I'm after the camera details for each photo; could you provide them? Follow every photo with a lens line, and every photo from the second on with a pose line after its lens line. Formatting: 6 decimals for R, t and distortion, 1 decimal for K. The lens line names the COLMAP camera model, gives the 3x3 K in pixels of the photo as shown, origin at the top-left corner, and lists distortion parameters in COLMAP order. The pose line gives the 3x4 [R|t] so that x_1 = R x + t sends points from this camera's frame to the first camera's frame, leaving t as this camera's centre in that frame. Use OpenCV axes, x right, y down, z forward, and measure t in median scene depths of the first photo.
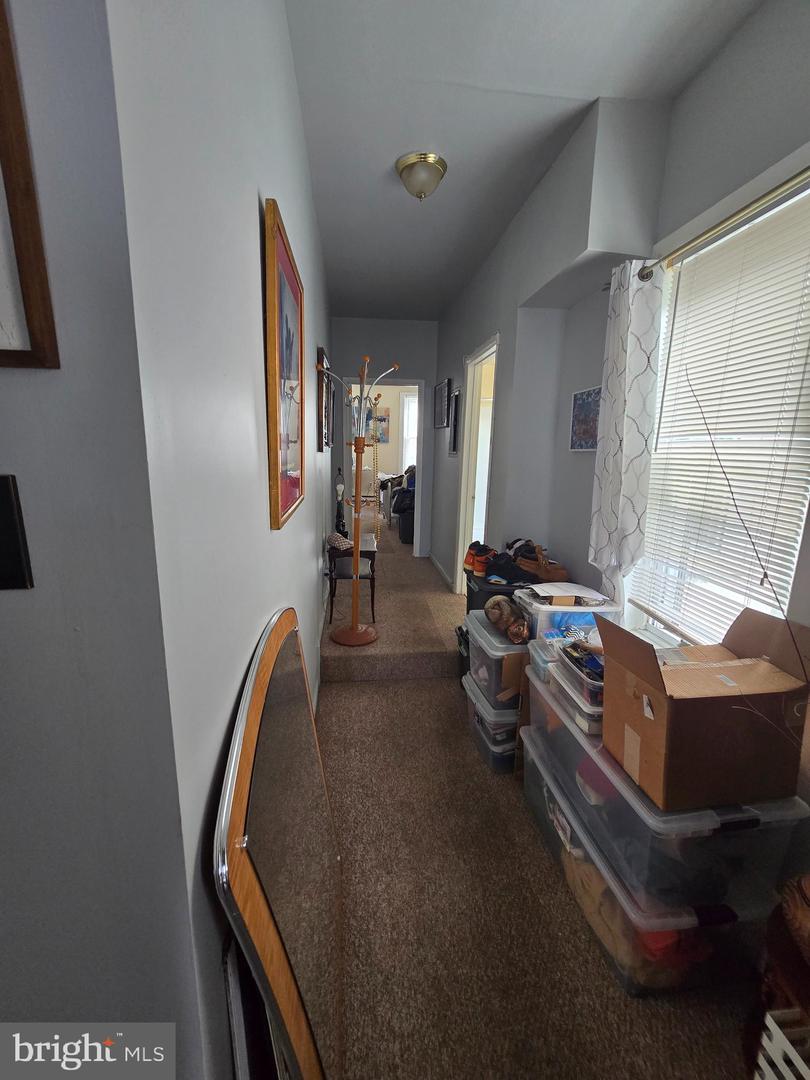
lens RADIAL K [[443.8, 0, 401.0], [0, 443.8, 538.8], [0, 0, 1]] dist [-0.006180, 0.000526]
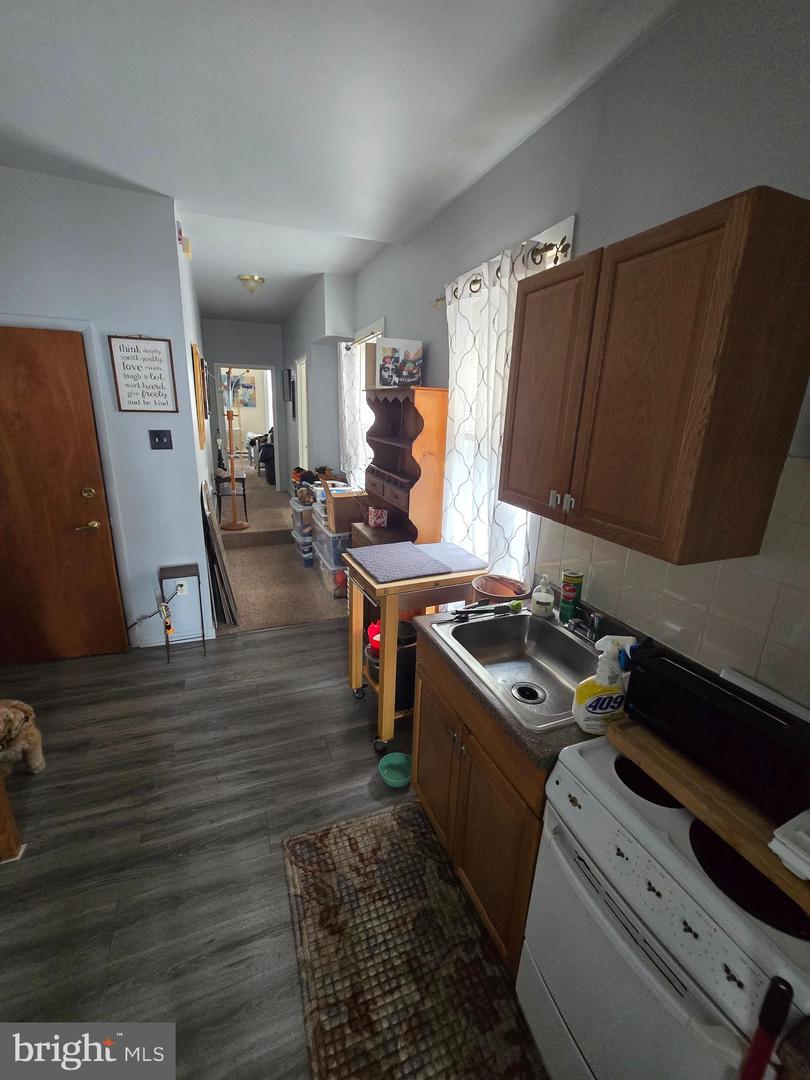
lens RADIAL K [[443.8, 0, 401.0], [0, 443.8, 538.8], [0, 0, 1]] dist [-0.006180, 0.000526]
pose [[0.965908, -0.064591, 0.250700, 0.080889], [0.042804, 0.994893, 0.091412, 0.129998], [-0.255324, -0.077565, 0.963739, -0.818219]]
